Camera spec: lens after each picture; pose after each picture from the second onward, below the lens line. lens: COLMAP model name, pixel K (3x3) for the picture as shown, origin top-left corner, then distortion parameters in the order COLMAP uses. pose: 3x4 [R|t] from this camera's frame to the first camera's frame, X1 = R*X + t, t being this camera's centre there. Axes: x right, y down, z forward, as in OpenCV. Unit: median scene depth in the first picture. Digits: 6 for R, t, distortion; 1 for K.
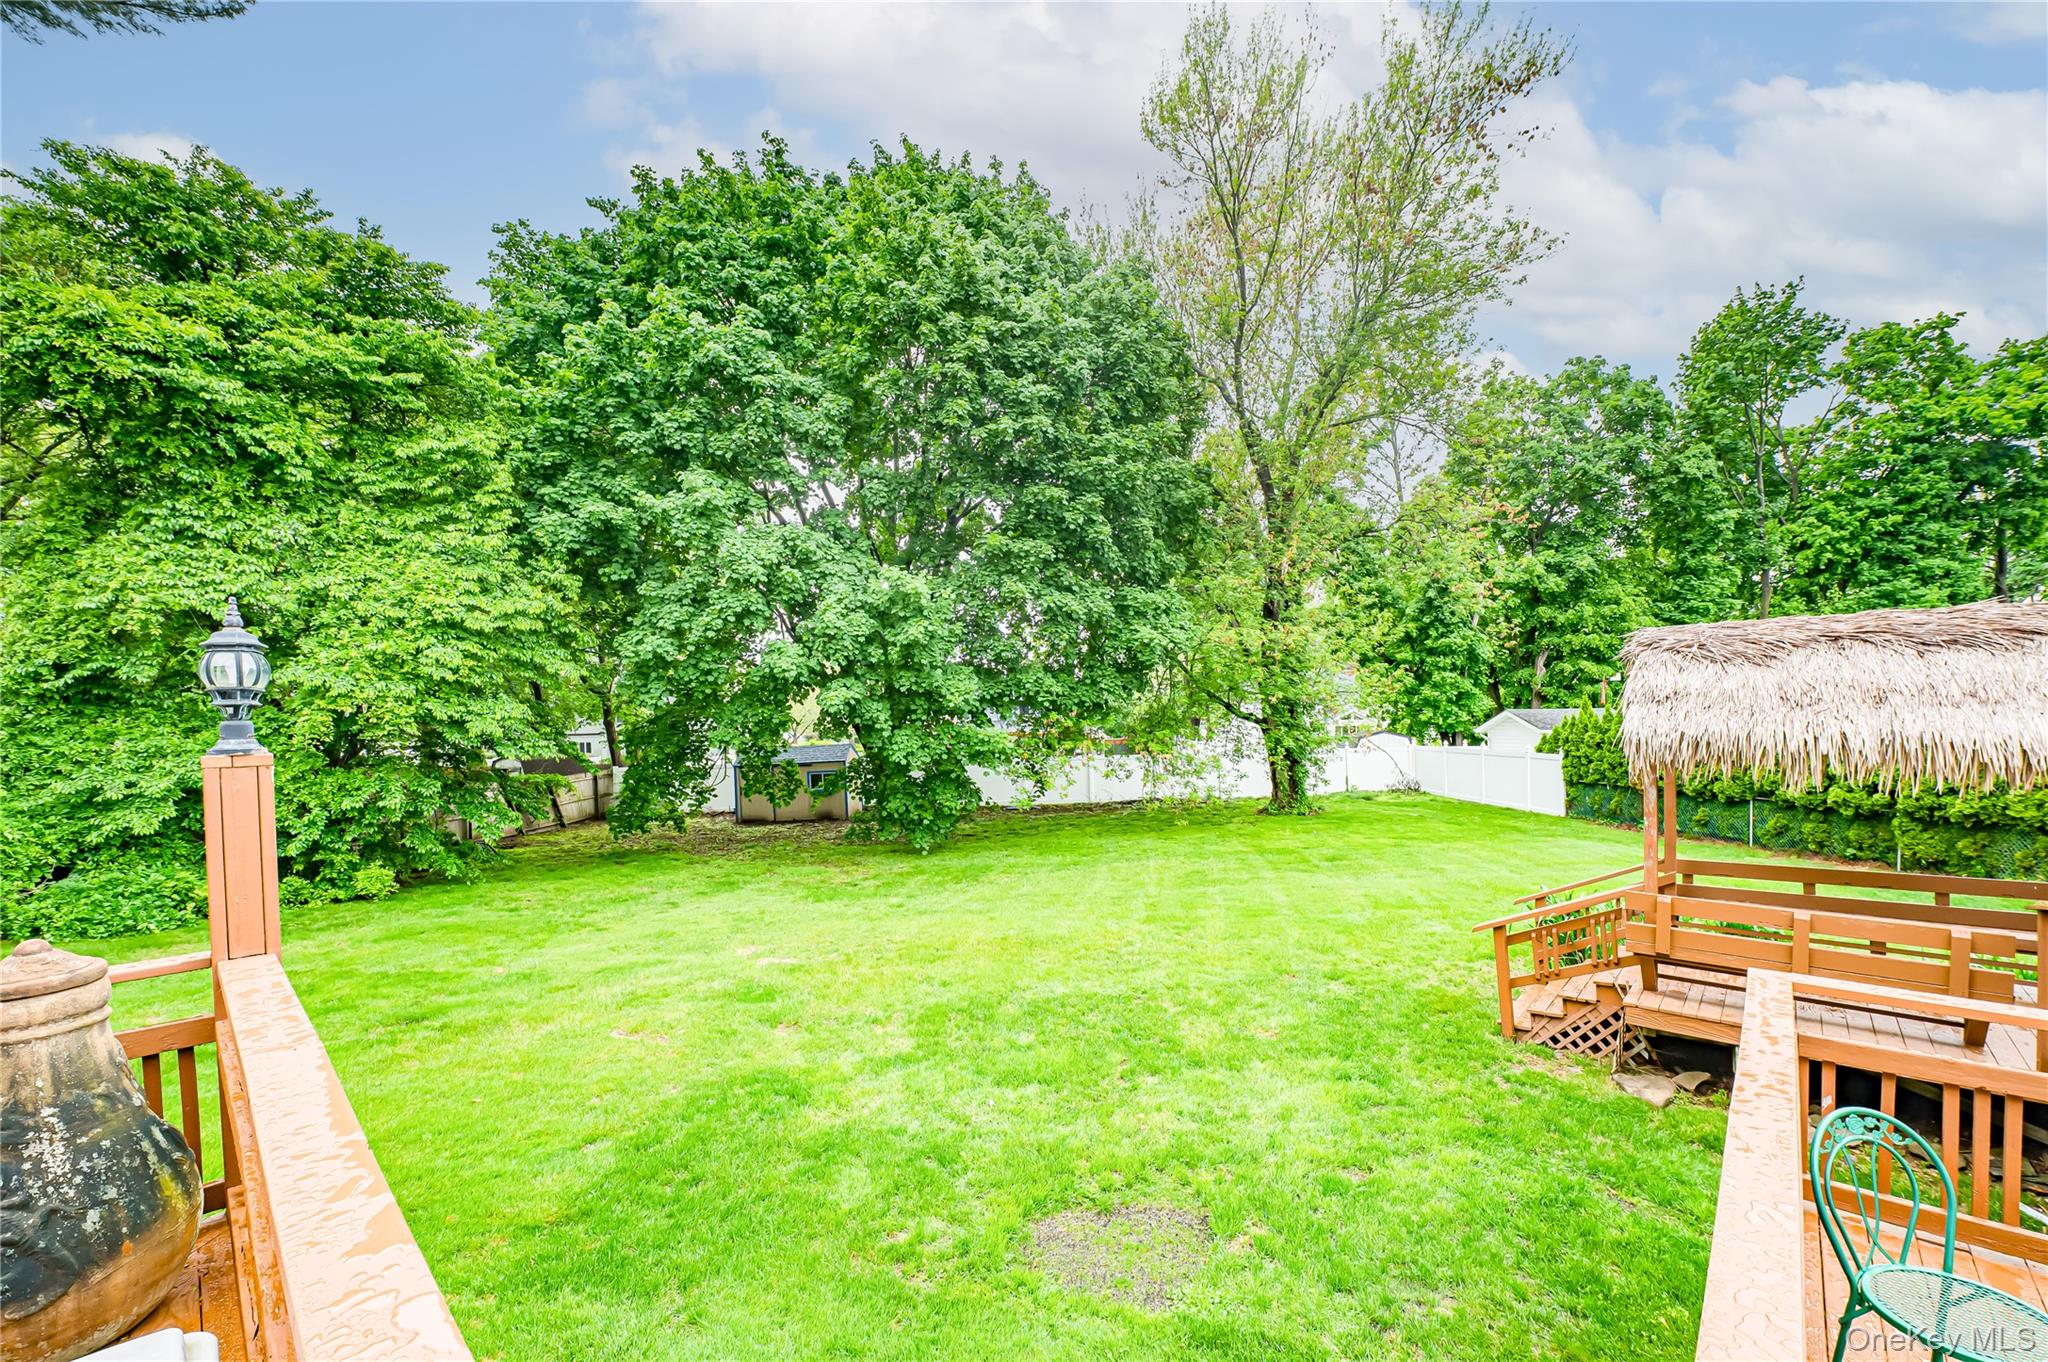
lens RADIAL K [[806.0, 0, 1087.2], [0, 806.0, 729.1], [0, 0, 1]] dist [-0.020278, -0.000534]
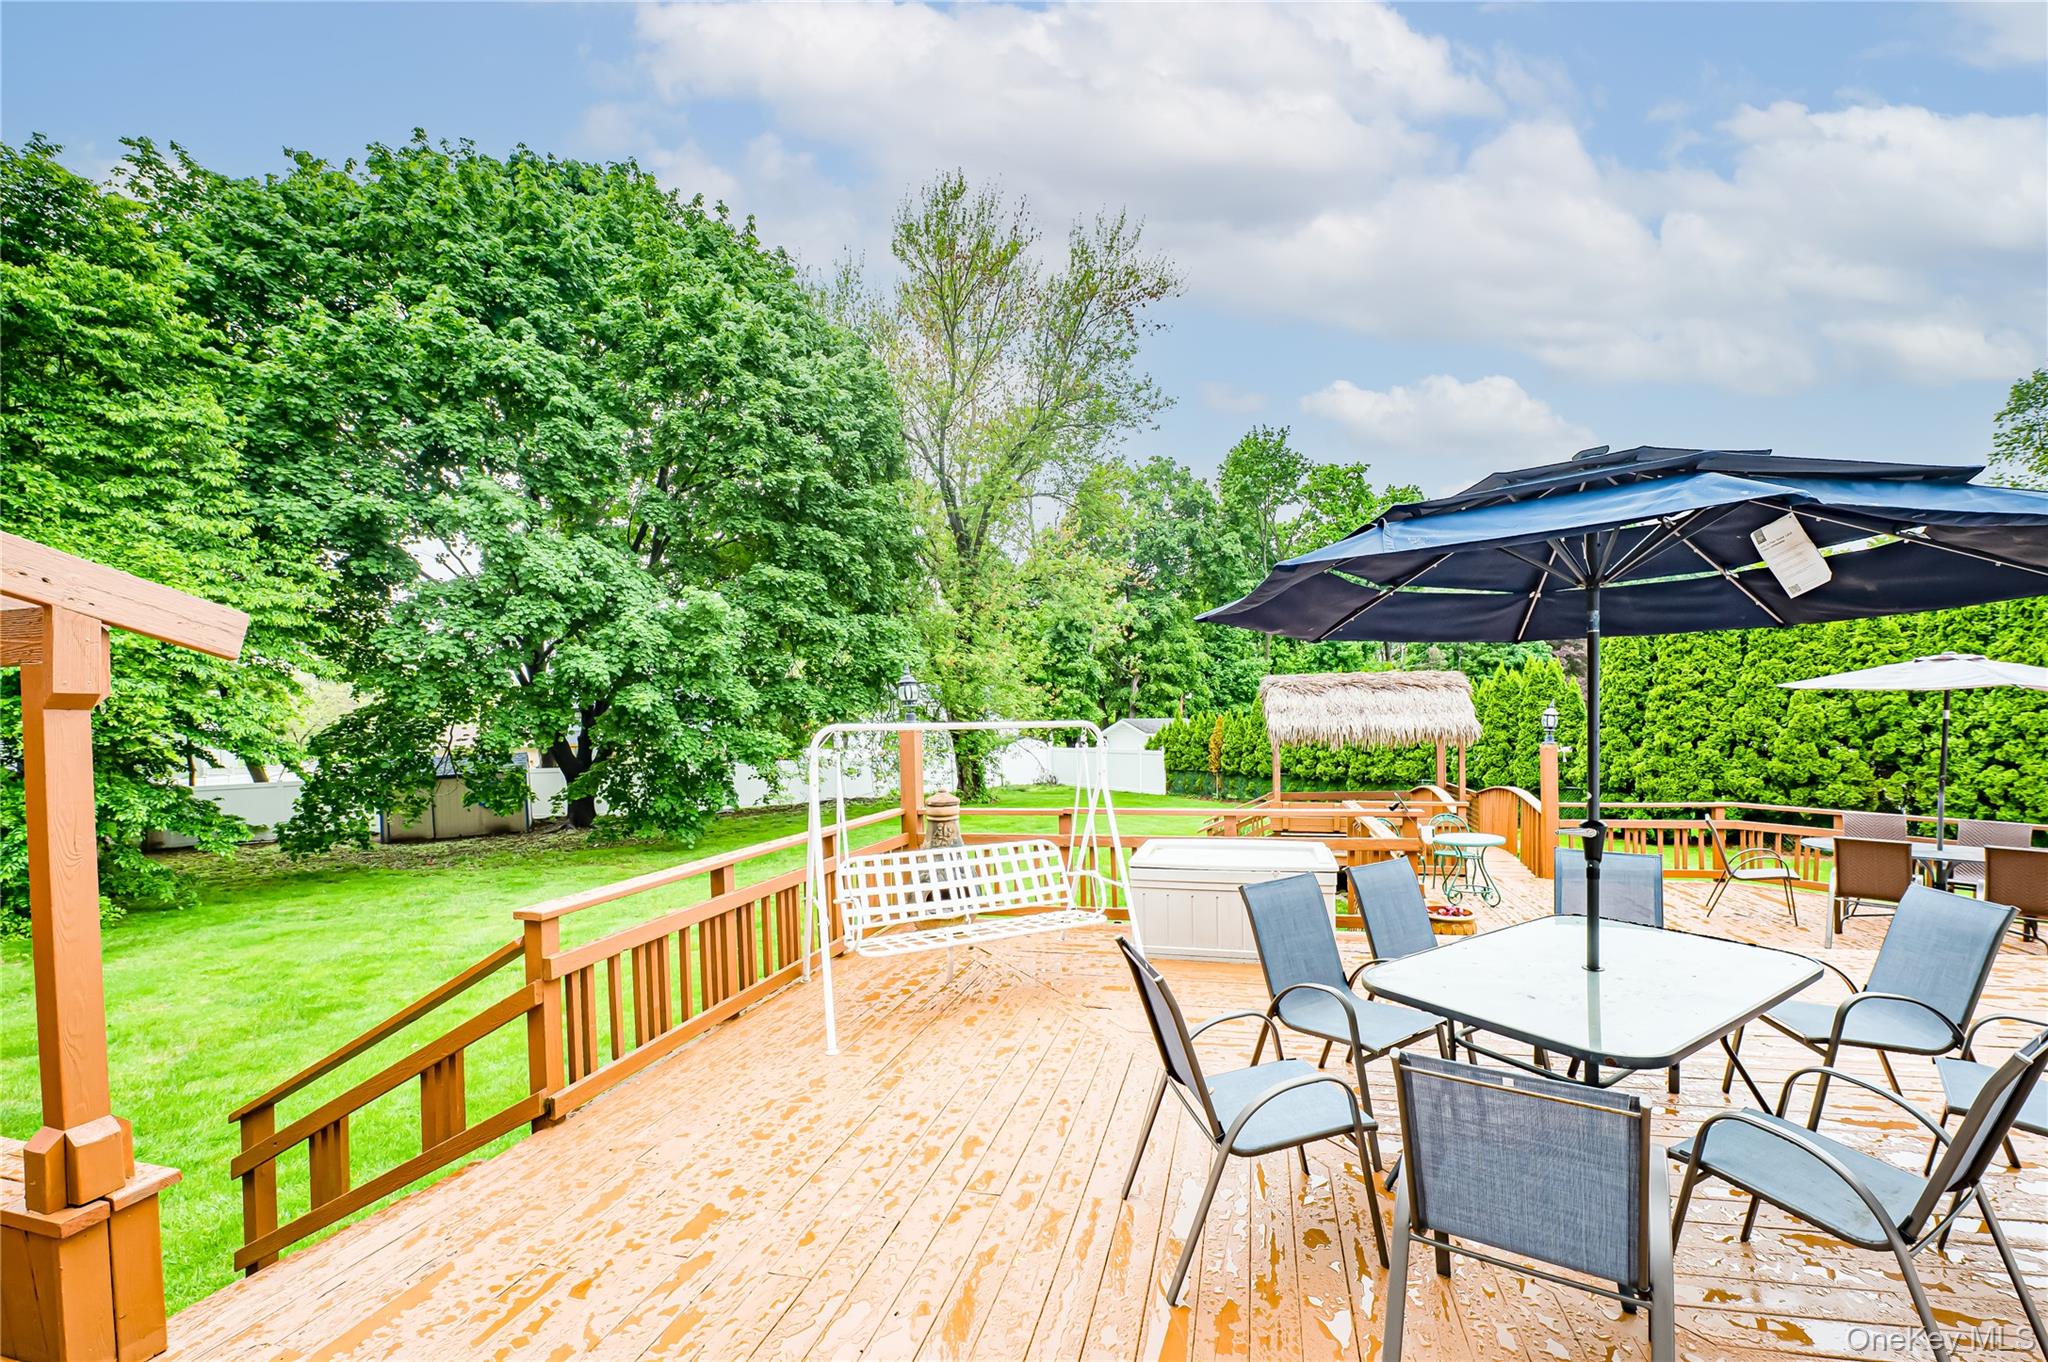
lens RADIAL K [[802.6, 0, 1085.8], [0, 802.6, 727.8], [0, 0, 1]] dist [-0.015986, -0.000890]
pose [[0.875006, -0.000332, 0.484112, -0.260193], [0.007426, 0.999891, -0.012736, 0.010682], [-0.484055, 0.014739, 0.874913, -0.207493]]
